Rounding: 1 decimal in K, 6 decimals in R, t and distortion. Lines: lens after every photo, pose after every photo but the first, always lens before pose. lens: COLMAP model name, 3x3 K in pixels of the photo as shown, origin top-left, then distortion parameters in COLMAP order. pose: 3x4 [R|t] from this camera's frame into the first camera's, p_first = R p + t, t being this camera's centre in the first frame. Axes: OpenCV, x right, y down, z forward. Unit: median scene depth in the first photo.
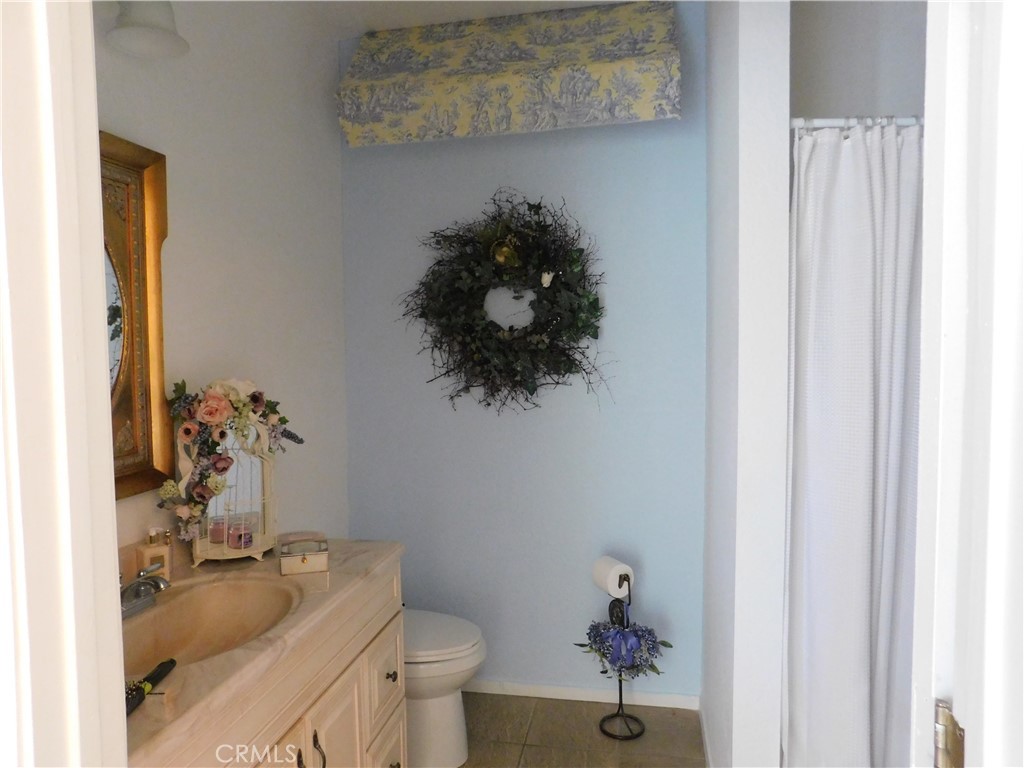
lens RADIAL K [[676.8, 0, 512.0], [0, 676.8, 384.0], [0, 0, 1]] dist [-0.070001, 0.059930]
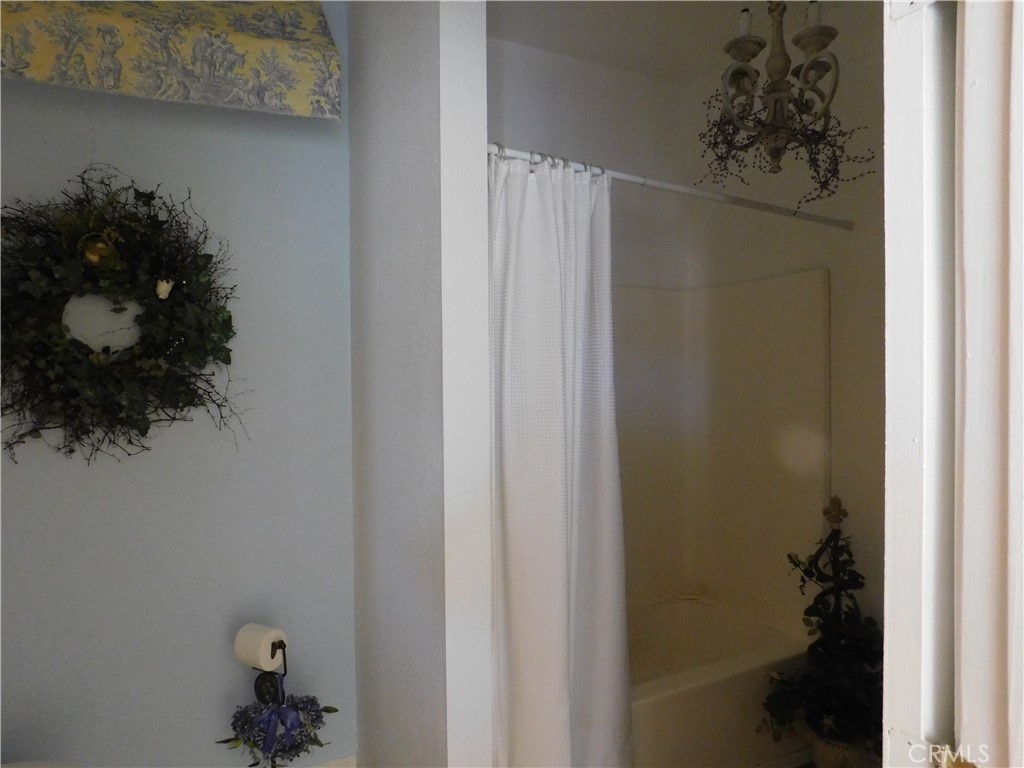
lens RADIAL K [[676.8, 0, 512.0], [0, 676.8, 384.0], [0, 0, 1]] dist [-0.070001, 0.059930]
pose [[0.789517, -0.013982, 0.613569, -0.106421], [0.032834, 0.999271, -0.019477, -0.014679], [-0.612850, 0.035523, 0.789401, 0.134452]]
